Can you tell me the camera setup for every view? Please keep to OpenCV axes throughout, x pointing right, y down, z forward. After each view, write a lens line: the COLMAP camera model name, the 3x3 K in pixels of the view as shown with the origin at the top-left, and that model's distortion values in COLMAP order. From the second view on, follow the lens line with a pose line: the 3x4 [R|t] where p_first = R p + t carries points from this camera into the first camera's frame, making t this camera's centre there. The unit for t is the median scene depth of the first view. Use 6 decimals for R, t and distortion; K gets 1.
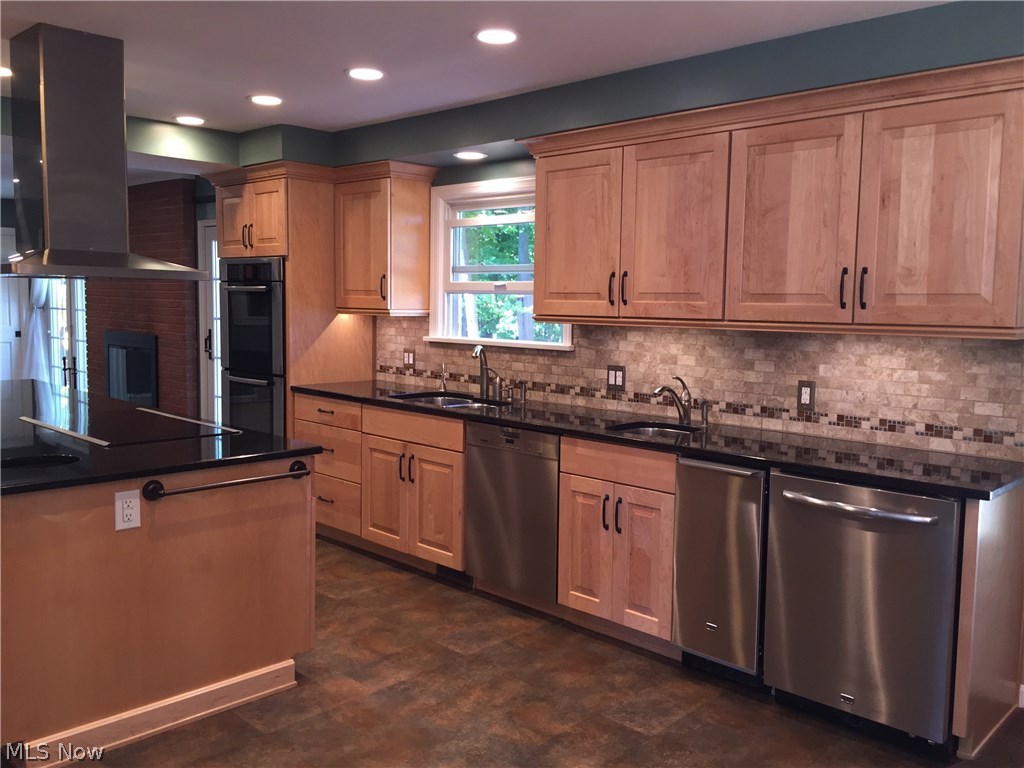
lens RADIAL K [[884.5, 0, 515.1], [0, 884.5, 381.1], [0, 0, 1]] dist [0.033695, -0.029443]
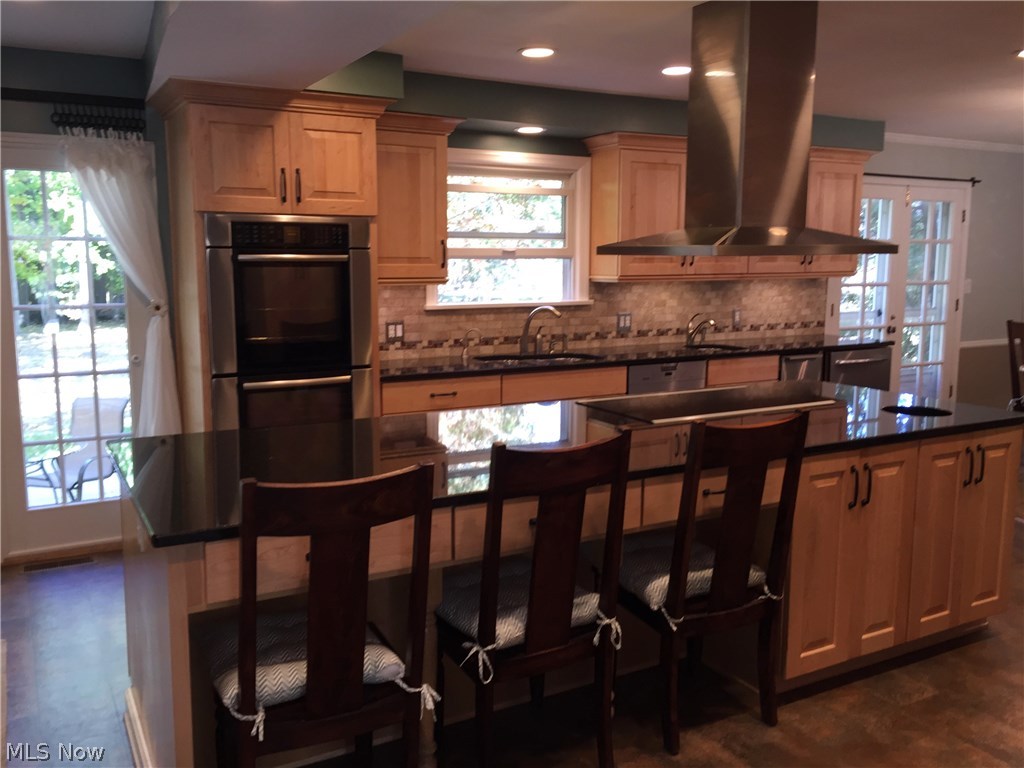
lens RADIAL K [[884.5, 0, 511.8], [0, 884.5, 382.4], [0, 0, 1]] dist [0.033695, -0.029443]
pose [[0.280526, -0.150607, 0.947957, -1.273023], [0.093843, 0.987185, 0.129068, -0.106112], [-0.955248, 0.052752, 0.291064, 0.821337]]
